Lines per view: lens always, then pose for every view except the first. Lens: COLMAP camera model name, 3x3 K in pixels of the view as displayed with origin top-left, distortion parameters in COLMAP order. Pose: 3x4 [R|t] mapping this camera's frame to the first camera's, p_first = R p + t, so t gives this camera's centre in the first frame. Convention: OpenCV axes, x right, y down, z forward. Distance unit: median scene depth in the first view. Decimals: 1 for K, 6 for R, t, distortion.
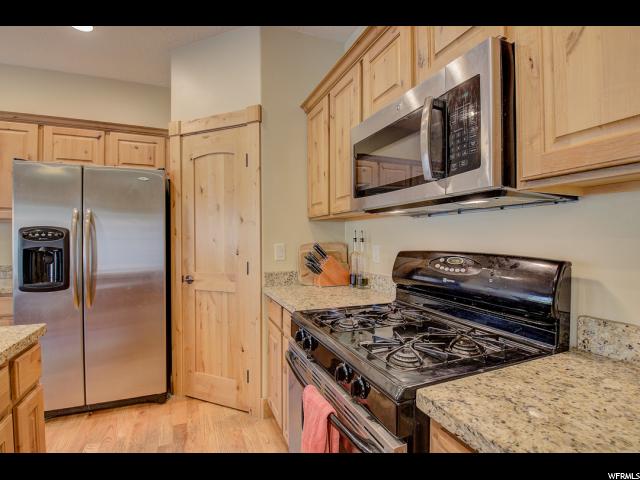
lens RADIAL K [[300.1, 0, 315.6], [0, 300.1, 239.5], [0, 0, 1]] dist [0.002250, -0.018264]
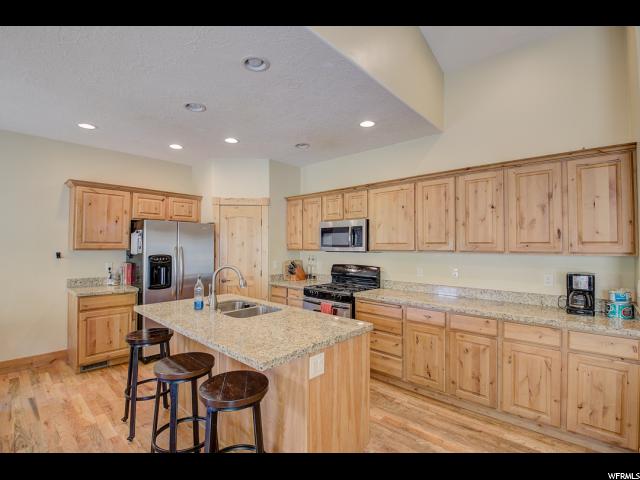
lens RADIAL K [[300.1, 0, 315.8], [0, 300.1, 241.0], [0, 0, 1]] dist [0.002250, -0.018264]
pose [[0.909915, 0.012180, 0.414616, -0.756144], [-0.002674, 0.999720, -0.023499, -0.082648], [-0.414786, 0.020274, 0.909693, -1.087285]]
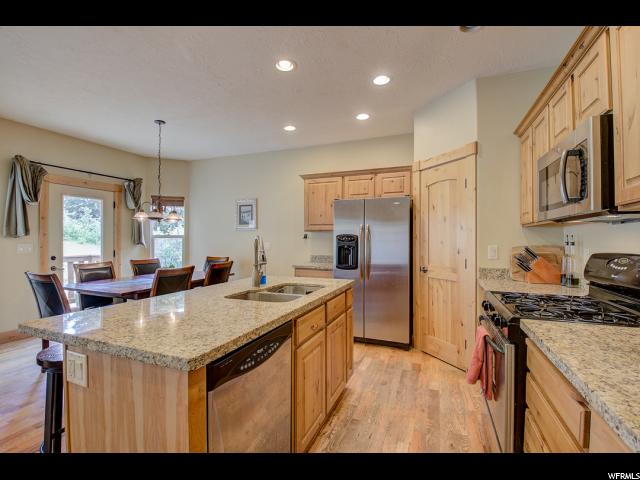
lens RADIAL K [[300.1, 0, 313.4], [0, 300.1, 240.9], [0, 0, 1]] dist [0.002250, -0.018264]
pose [[0.703871, 0.005096, -0.710309, 0.247236], [-0.007411, 0.999973, -0.000169, -0.001591], [0.710289, 0.005383, 0.703890, -0.434114]]
